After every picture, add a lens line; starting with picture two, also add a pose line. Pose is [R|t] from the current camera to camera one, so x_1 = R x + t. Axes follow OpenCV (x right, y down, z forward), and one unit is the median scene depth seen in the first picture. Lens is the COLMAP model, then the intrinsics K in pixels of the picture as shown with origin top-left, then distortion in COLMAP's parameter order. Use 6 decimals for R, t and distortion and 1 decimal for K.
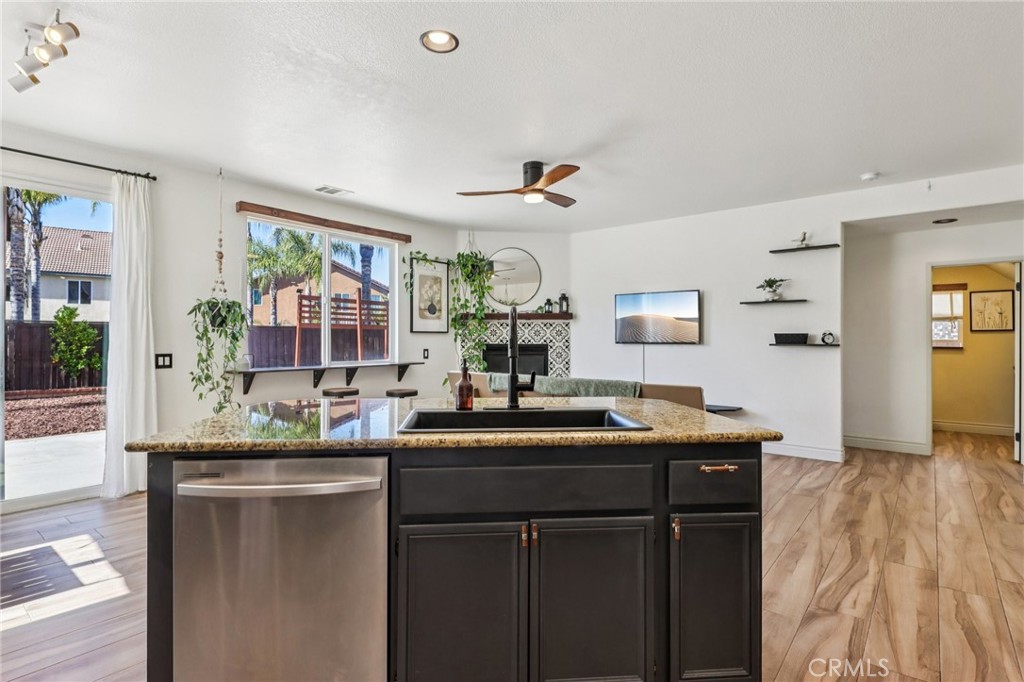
lens RADIAL K [[517.9, 0, 506.2], [0, 517.9, 339.2], [0, 0, 1]] dist [0.009839, -0.007691]
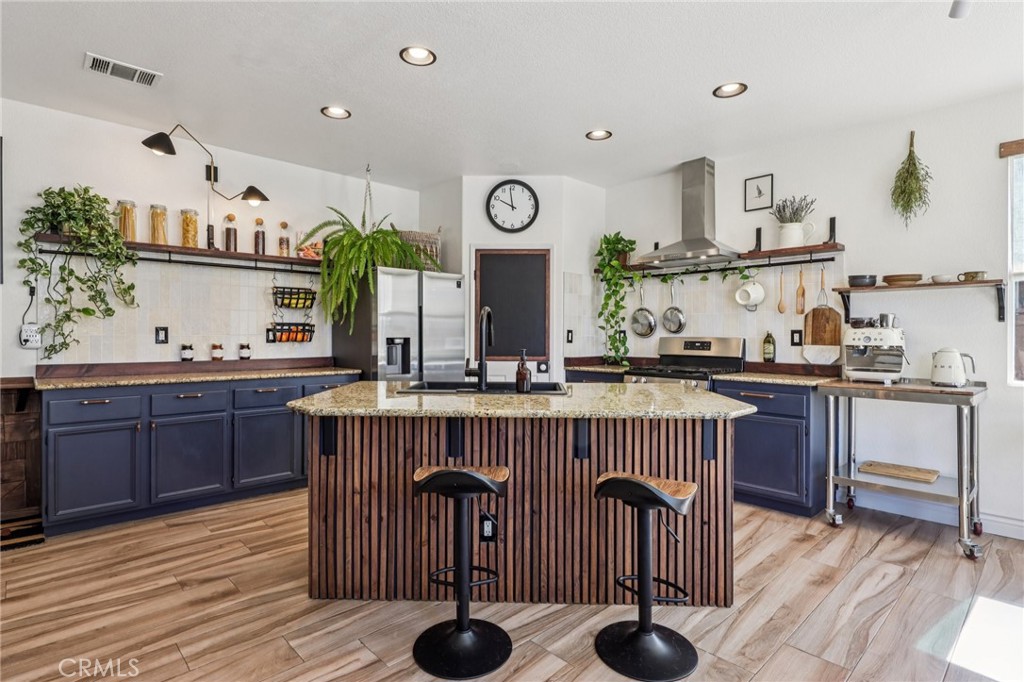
lens RADIAL K [[517.9, 0, 507.2], [0, 517.9, 336.4], [0, 0, 1]] dist [0.009839, -0.007691]
pose [[-0.991432, -0.006294, 0.130469, -0.079077], [-0.006087, 0.999980, 0.001985, 0.002384], [-0.130479, 0.001174, -0.991450, 0.866148]]
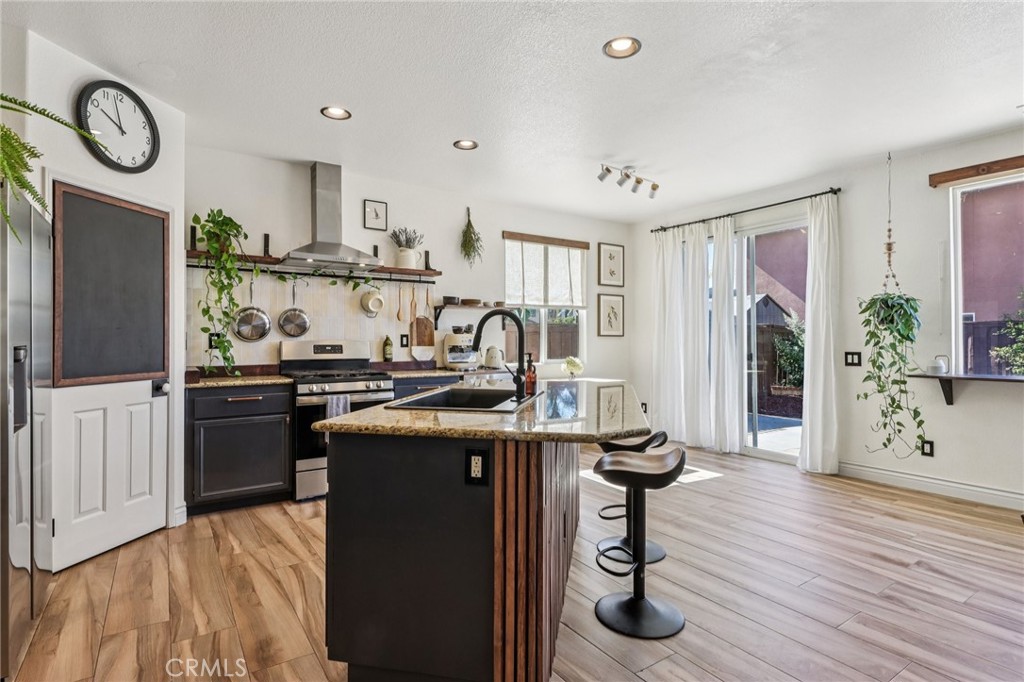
lens RADIAL K [[517.9, 0, 510.9], [0, 517.9, 335.1], [0, 0, 1]] dist [0.009839, -0.007691]
pose [[-0.288791, -0.010065, -0.957339, 0.442140], [0.001526, 0.999939, -0.010973, 0.003883], [0.957391, -0.004630, -0.288758, 0.522039]]
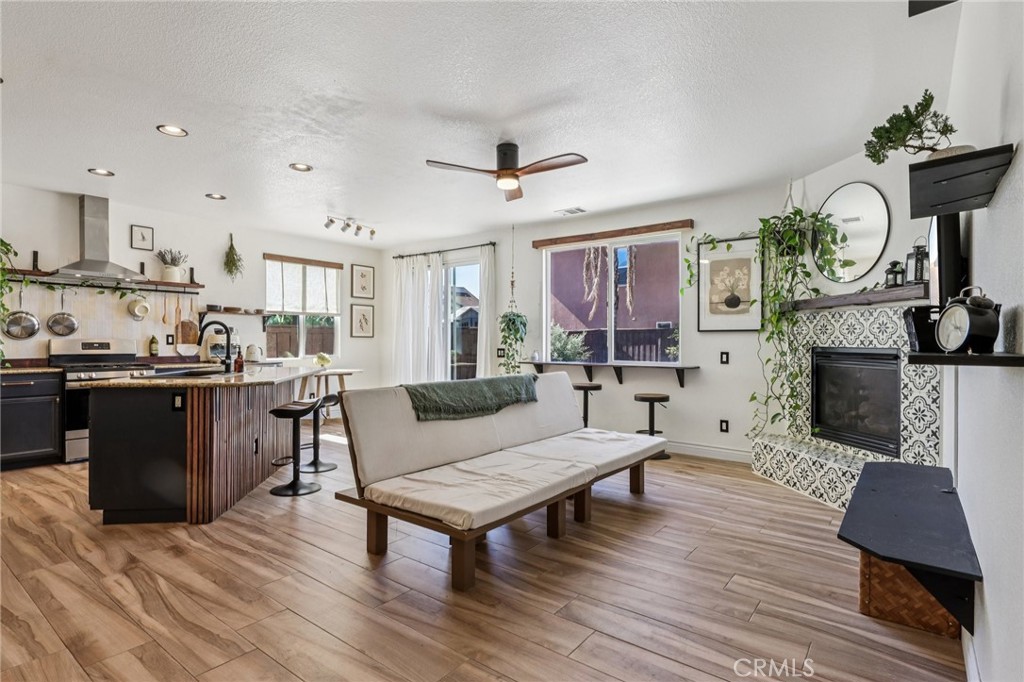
lens RADIAL K [[517.9, 0, 507.8], [0, 517.9, 342.2], [0, 0, 1]] dist [0.009839, -0.007691]
pose [[0.028187, 0.001429, -0.999602, 0.789465], [-0.003506, 0.999993, 0.001330, 0.005038], [0.999597, 0.003467, 0.028192, 0.793194]]
